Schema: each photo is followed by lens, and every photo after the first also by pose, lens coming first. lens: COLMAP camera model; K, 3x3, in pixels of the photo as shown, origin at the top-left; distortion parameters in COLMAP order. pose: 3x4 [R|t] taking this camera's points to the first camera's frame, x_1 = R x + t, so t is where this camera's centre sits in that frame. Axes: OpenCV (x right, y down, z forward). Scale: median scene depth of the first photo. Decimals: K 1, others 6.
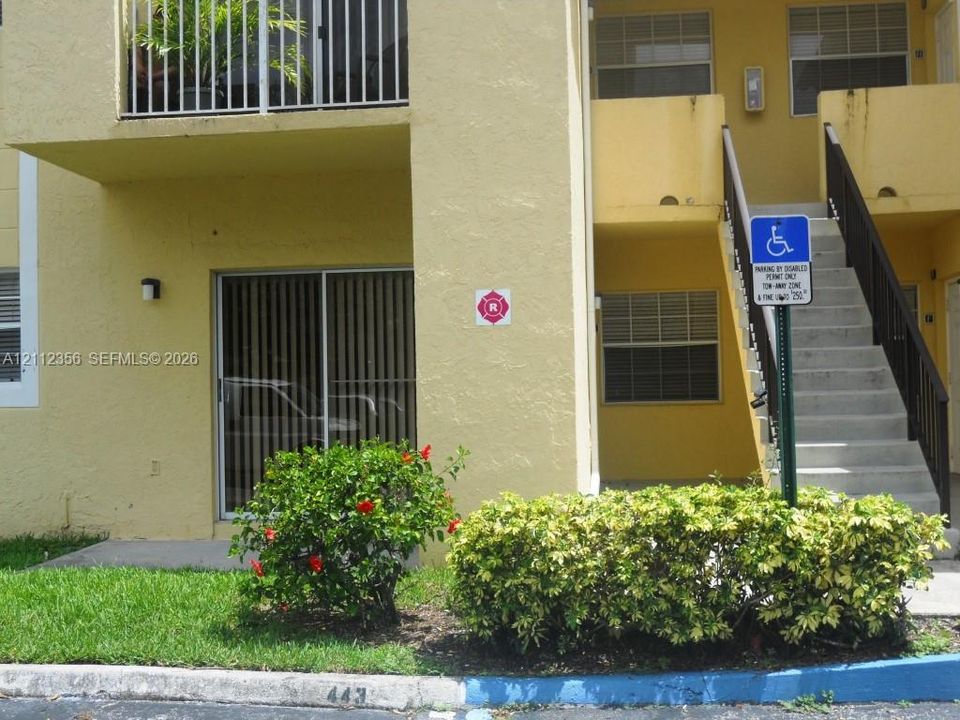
lens RADIAL K [[1149.7, 0, 480.0], [0, 1149.7, 360.0], [0, 0, 1]] dist [-0.005689, 0.002767]
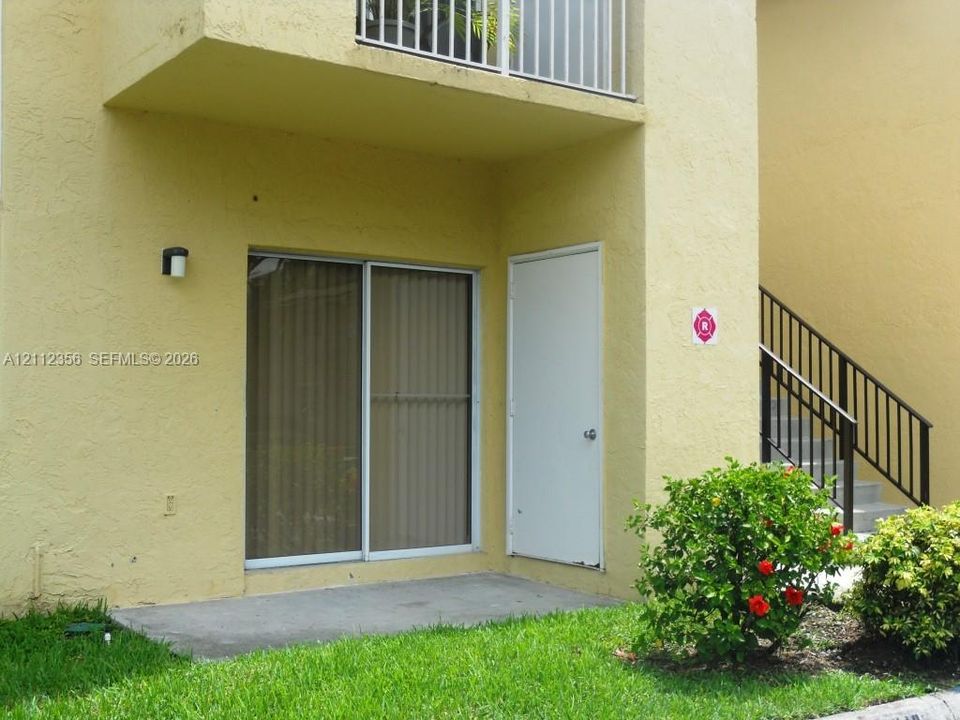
lens RADIAL K [[1149.7, 0, 480.0], [0, 1149.7, 360.0], [0, 0, 1]] dist [-0.005689, 0.002767]
pose [[0.743397, 0.051177, 0.666890, -0.754176], [-0.037152, 0.998689, -0.035226, 0.023836], [-0.667818, 0.001411, 0.744323, 0.385594]]
